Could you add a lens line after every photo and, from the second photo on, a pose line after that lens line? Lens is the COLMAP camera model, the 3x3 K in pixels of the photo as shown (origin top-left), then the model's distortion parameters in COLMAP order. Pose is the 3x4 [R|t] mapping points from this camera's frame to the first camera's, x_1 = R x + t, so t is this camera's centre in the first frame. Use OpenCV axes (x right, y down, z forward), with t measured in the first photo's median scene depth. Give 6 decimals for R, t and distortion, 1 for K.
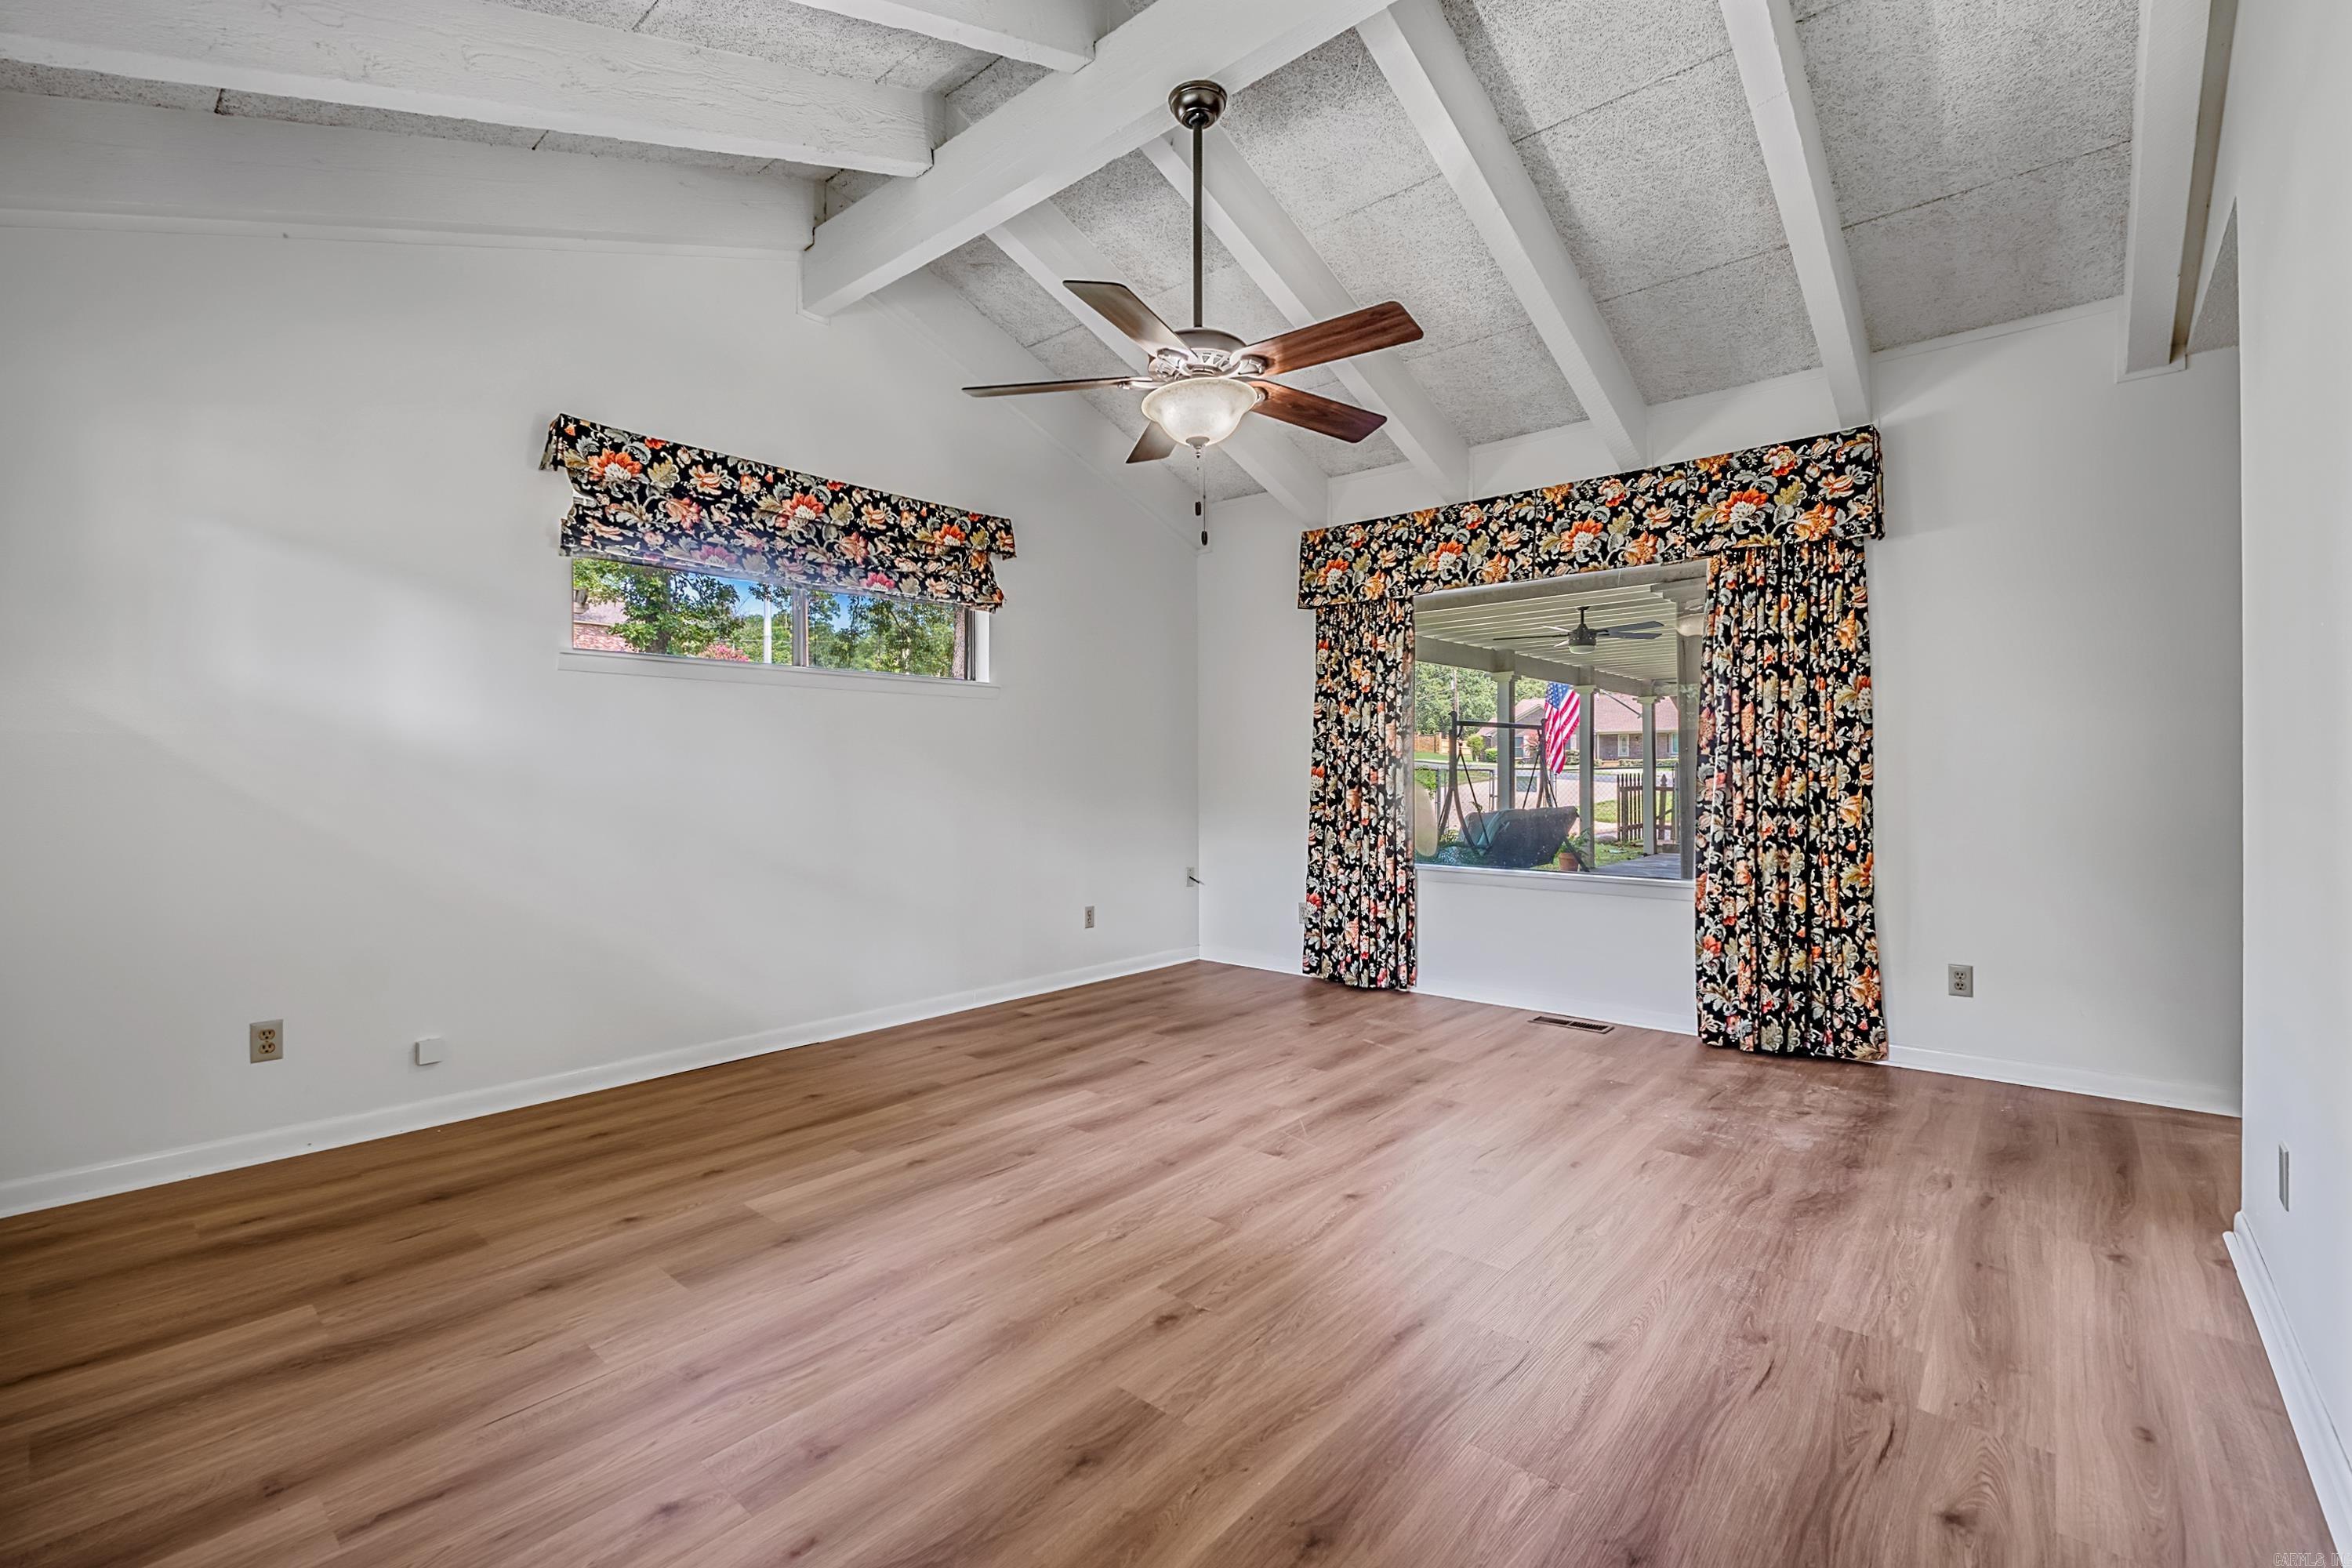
lens RADIAL K [[1002.9, 0, 1176.0], [0, 1002.9, 784.0], [0, 0, 1]] dist [-0.009993, -0.000201]
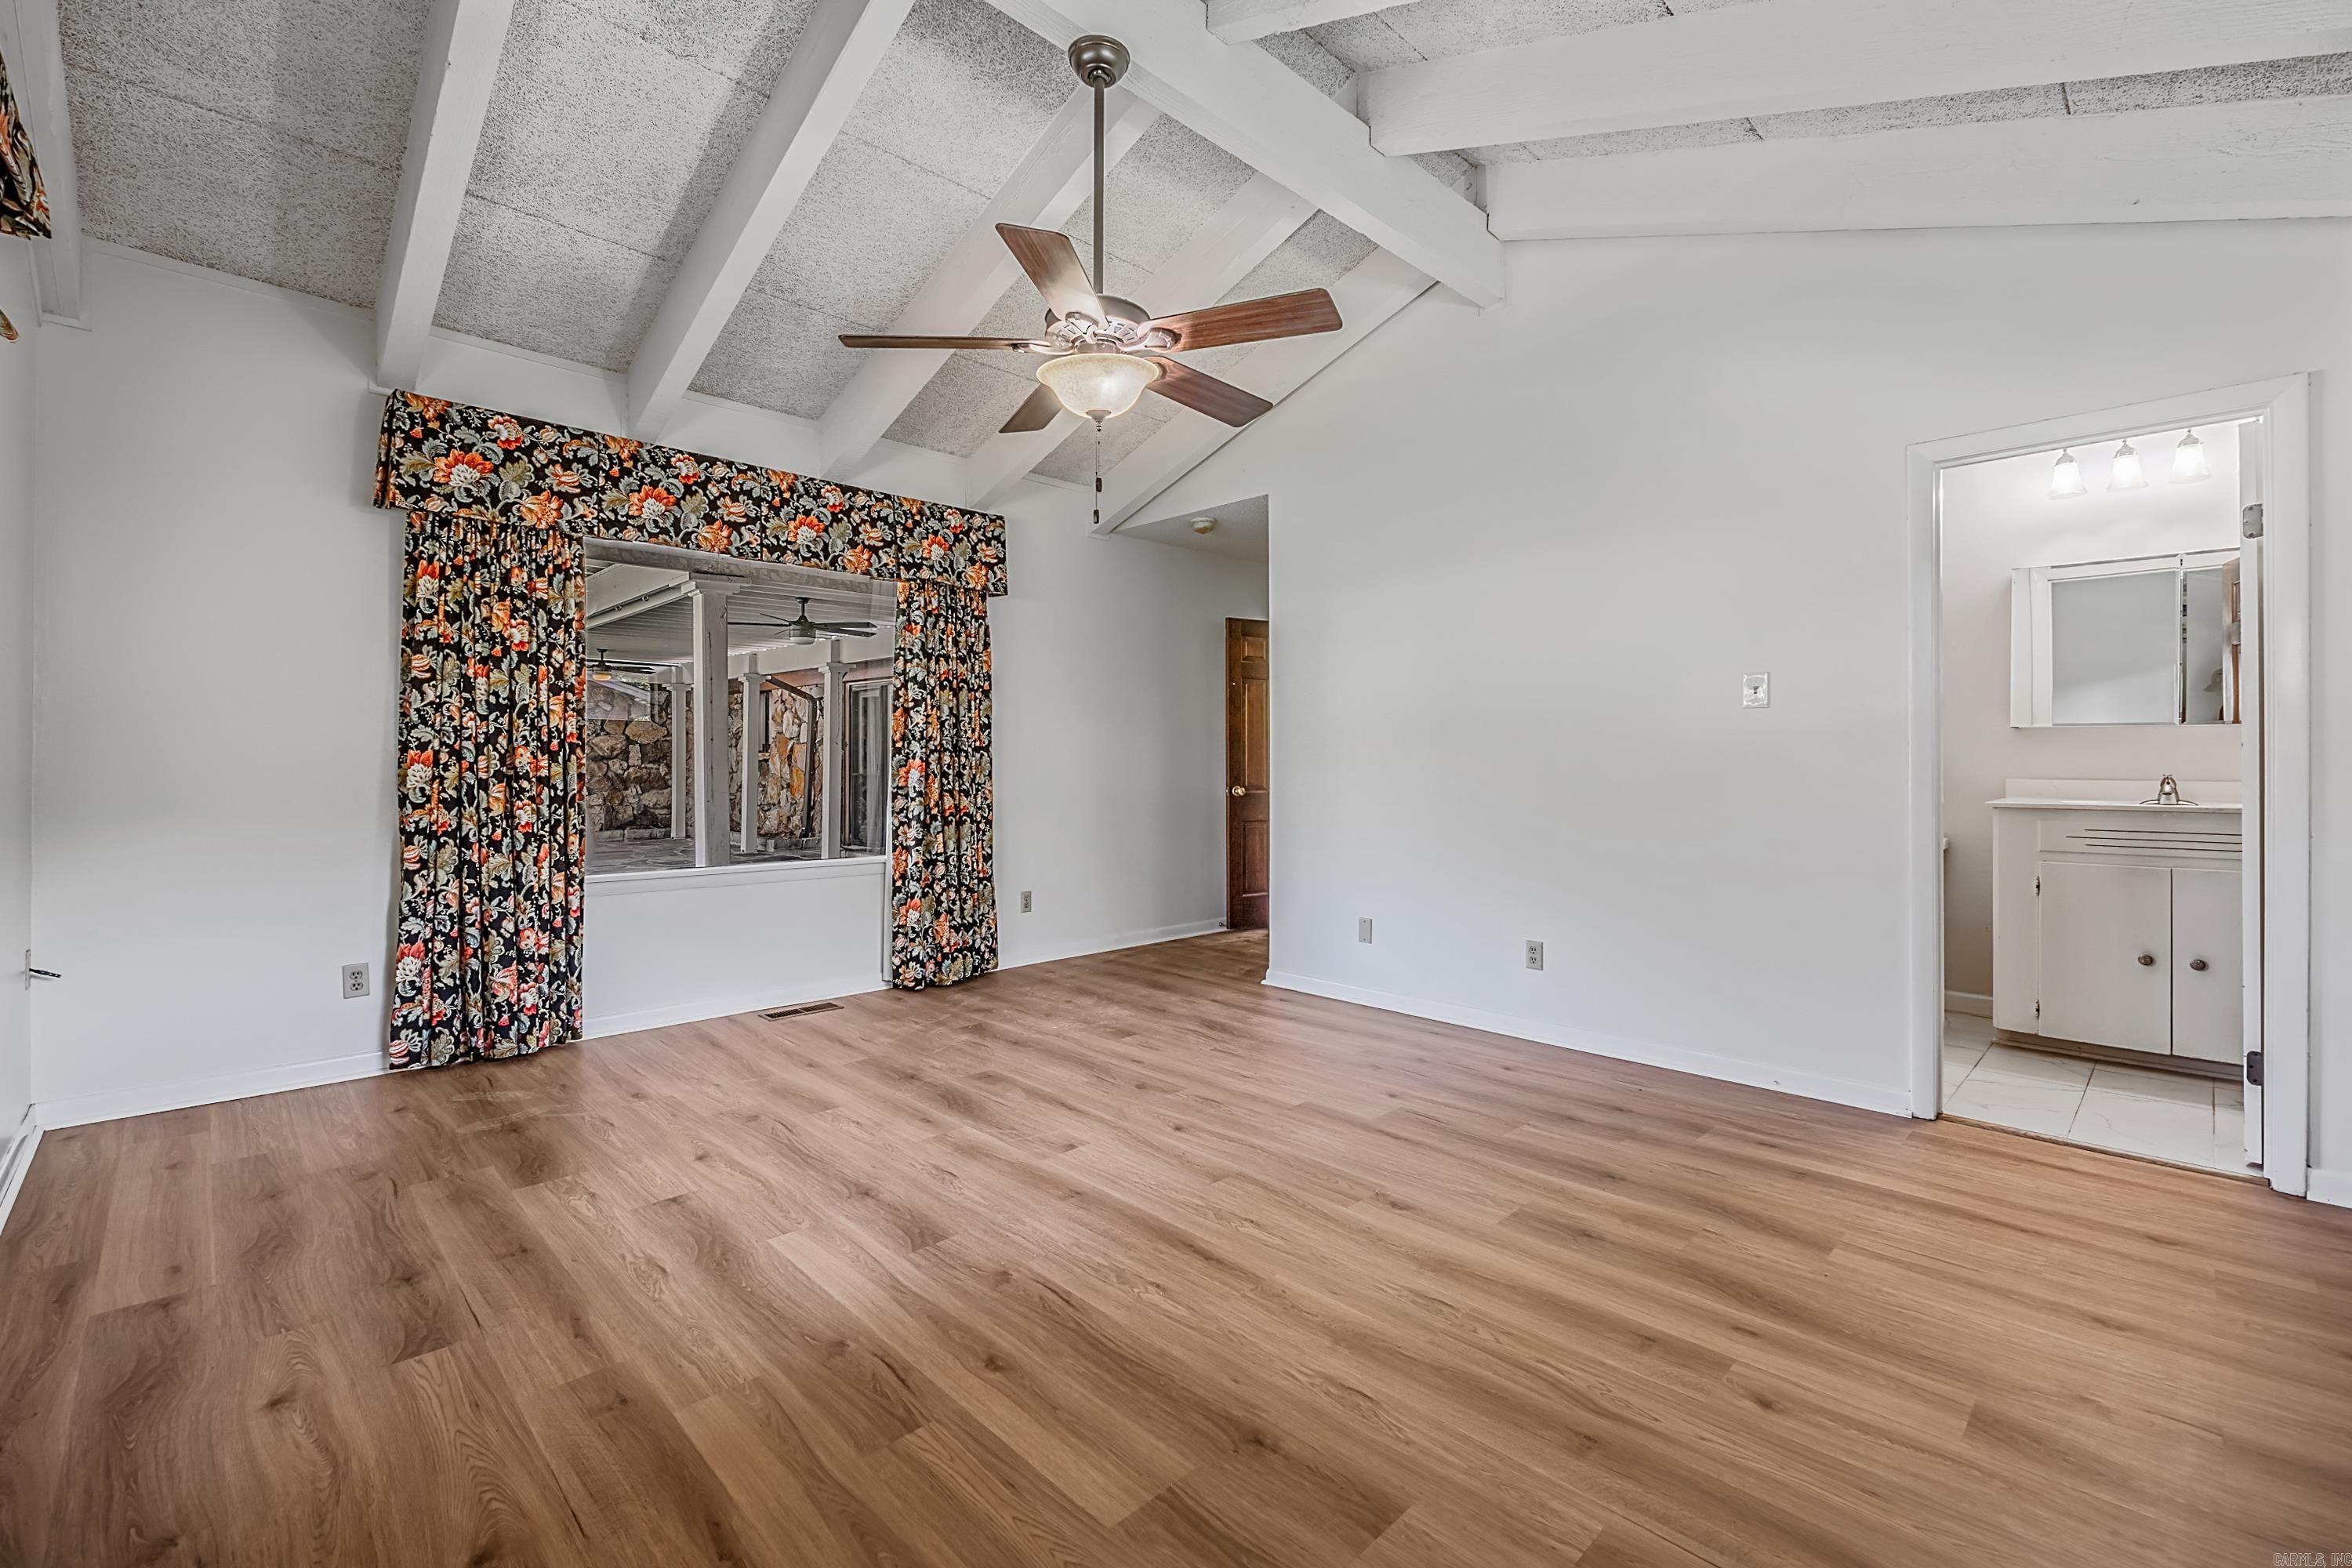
lens RADIAL K [[1005.4, 0, 1178.9], [0, 1005.4, 767.4], [0, 0, 1]] dist [-0.006997, -0.000011]
pose [[0.075069, -0.002618, 0.997175, -0.778169], [0.005690, 0.999981, 0.002197, -0.007756], [-0.997162, 0.005509, 0.075083, 0.719206]]
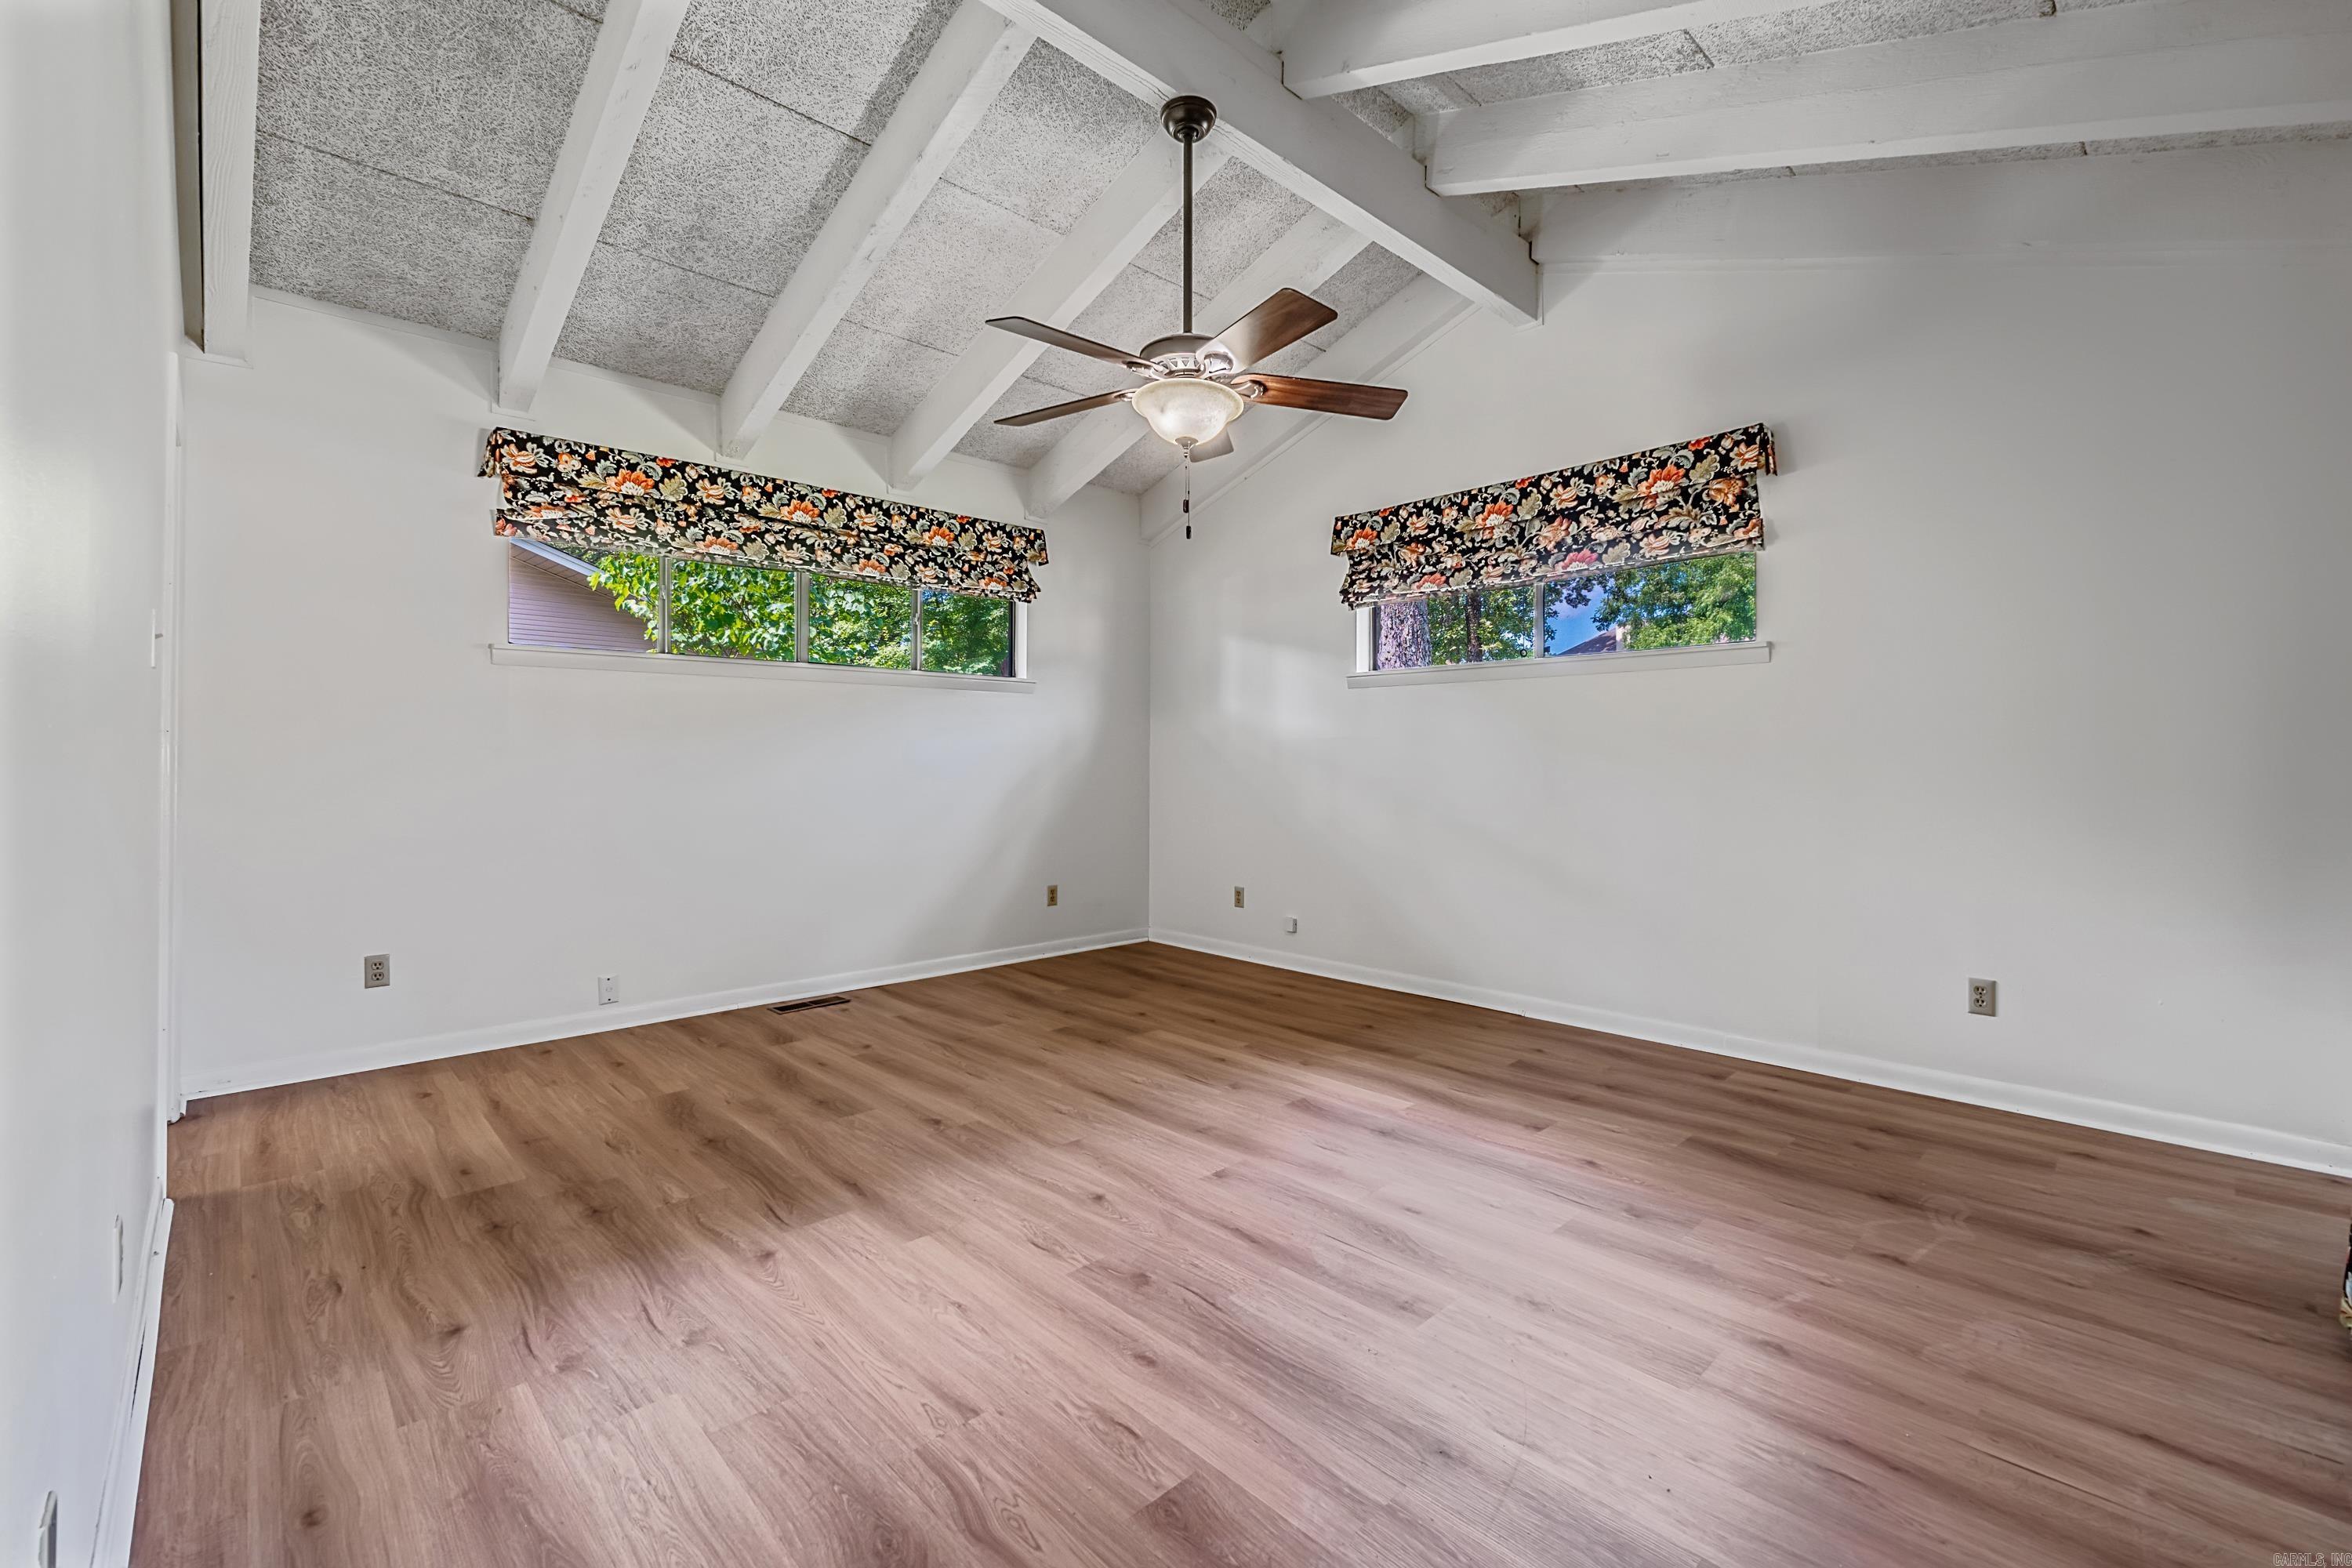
lens RADIAL K [[987.1, 0, 1181.2], [0, 987.1, 757.2], [0, 0, 1]] dist [-0.006292, -0.000043]
pose [[-0.087391, 0.000414, -0.996174, 0.885699], [-0.009462, 0.999954, 0.001246, -0.013532], [0.996129, 0.009535, -0.087383, 0.916352]]
